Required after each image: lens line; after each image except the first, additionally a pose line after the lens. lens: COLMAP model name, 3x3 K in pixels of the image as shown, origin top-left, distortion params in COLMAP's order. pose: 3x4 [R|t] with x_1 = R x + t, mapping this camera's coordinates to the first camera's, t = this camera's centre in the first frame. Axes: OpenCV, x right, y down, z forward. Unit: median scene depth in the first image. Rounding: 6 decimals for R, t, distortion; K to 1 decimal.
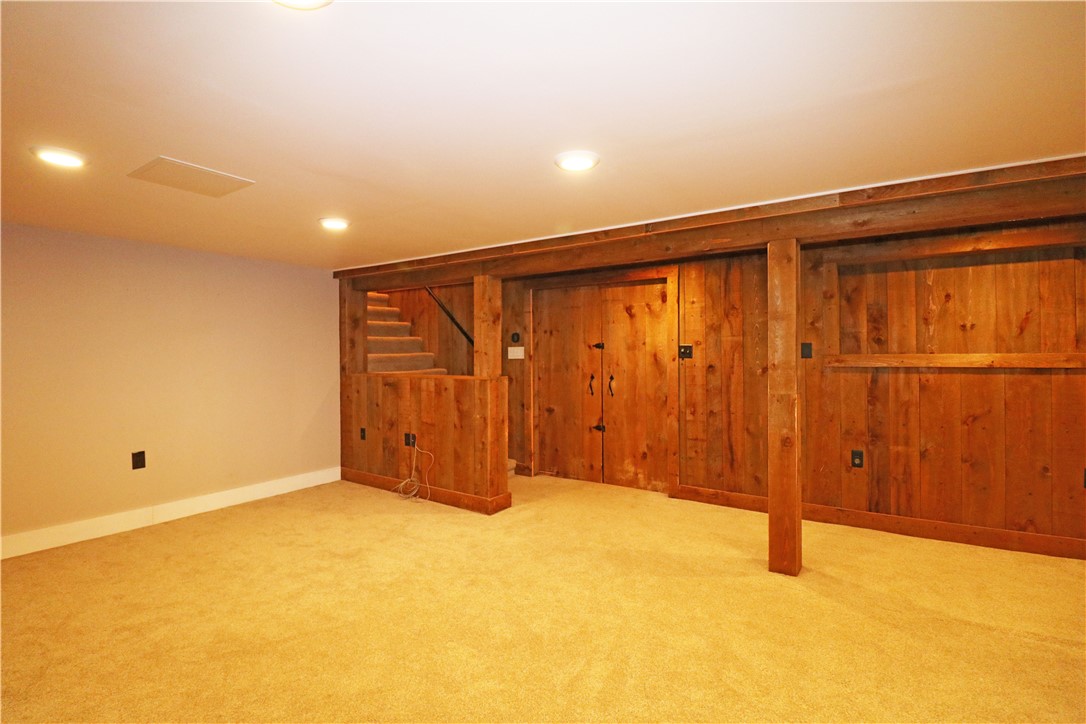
lens RADIAL K [[501.5, 0, 539.5], [0, 501.5, 354.3], [0, 0, 1]] dist [-0.003182, -0.005725]
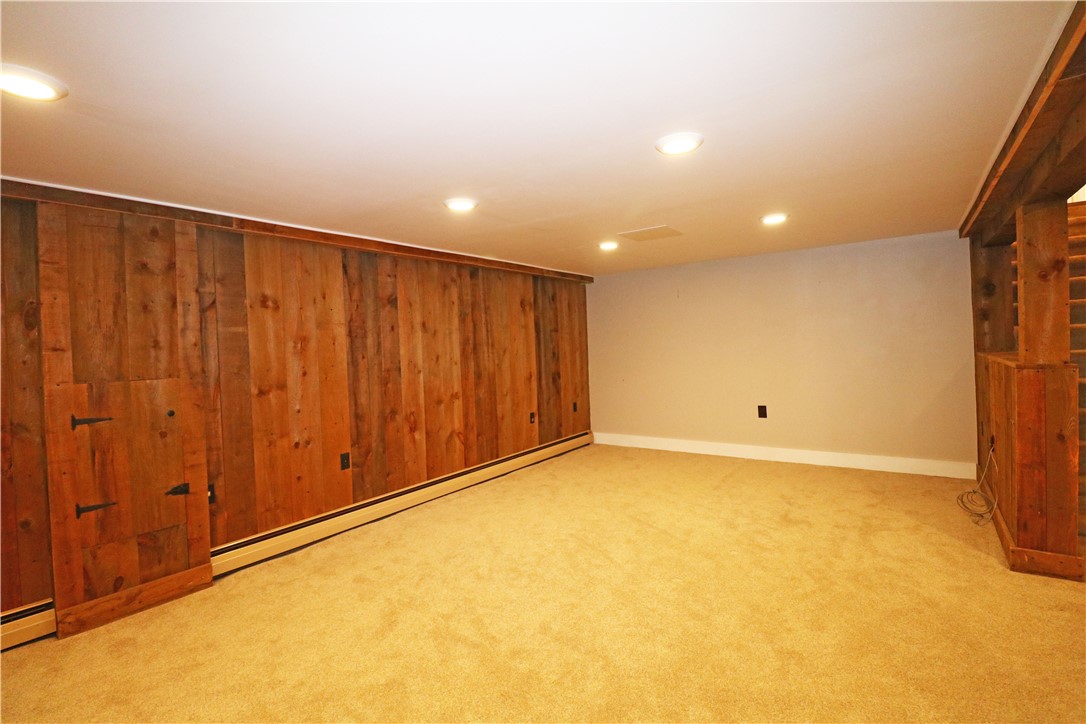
lens RADIAL K [[501.5, 0, 543.6], [0, 501.5, 363.8], [0, 0, 1]] dist [-0.003182, -0.005725]
pose [[-0.047798, 0.042305, -0.997961, 0.576034], [0.039399, 0.998405, 0.040437, -0.002417], [0.998080, -0.037386, -0.049389, 0.428800]]
